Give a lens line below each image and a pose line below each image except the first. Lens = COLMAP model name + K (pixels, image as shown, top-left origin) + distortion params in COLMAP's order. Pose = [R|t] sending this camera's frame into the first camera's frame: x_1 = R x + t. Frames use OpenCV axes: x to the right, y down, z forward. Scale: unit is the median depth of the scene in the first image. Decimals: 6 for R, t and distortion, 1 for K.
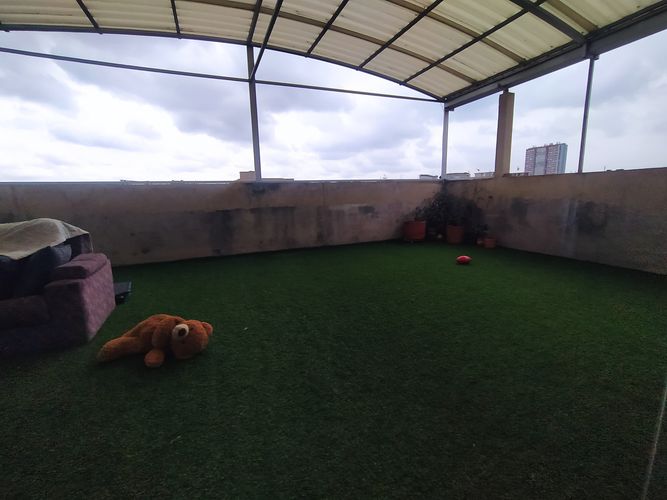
lens RADIAL K [[307.1, 0, 333.0], [0, 307.1, 246.8], [0, 0, 1]] dist [-0.003274, 0.005772]
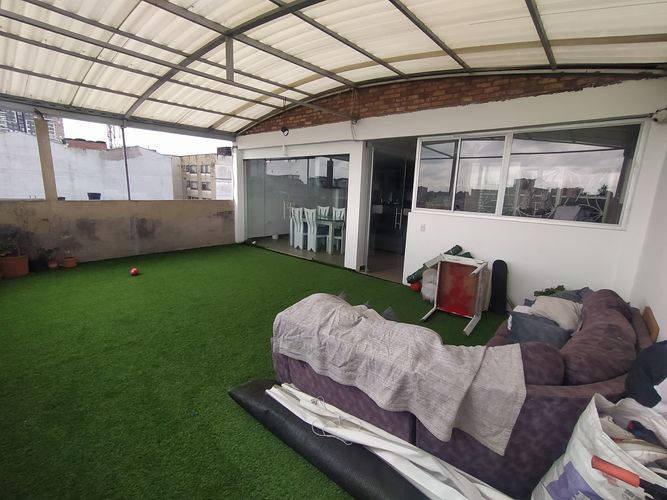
lens RADIAL K [[307.1, 0, 336.0], [0, 307.1, 249.4], [0, 0, 1]] dist [-0.003274, 0.005772]
pose [[-0.463360, -0.170775, 0.869559, -0.834444], [0.129600, 0.957646, 0.257134, -0.211429], [-0.876642, 0.231840, -0.421602, 0.638341]]
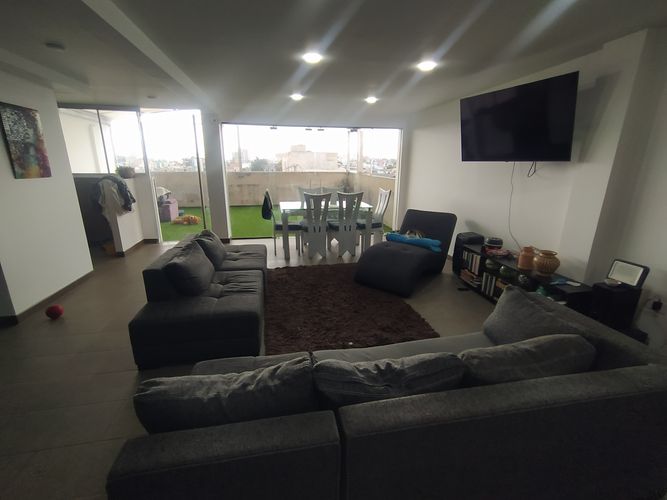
lens RADIAL K [[307.1, 0, 330.4], [0, 307.1, 248.2], [0, 0, 1]] dist [-0.003274, 0.005772]
pose [[0.981036, 0.078725, -0.177119, 0.778428], [-0.061363, 0.992946, 0.101456, 0.059453], [0.183856, -0.088664, 0.978946, -1.011513]]
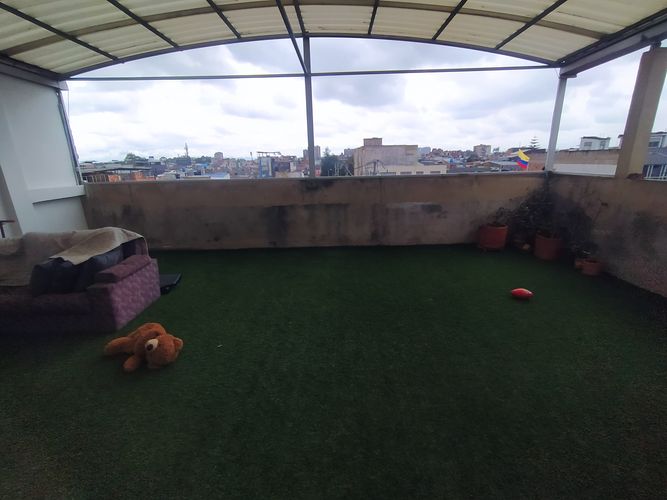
lens RADIAL K [[307.1, 0, 330.9], [0, 307.1, 247.0], [0, 0, 1]] dist [-0.003274, 0.005772]
pose [[0.918555, 0.107360, -0.380434, 0.215376], [-0.064654, 0.990255, 0.123348, -0.115083], [0.389969, -0.088706, 0.916545, 0.082907]]
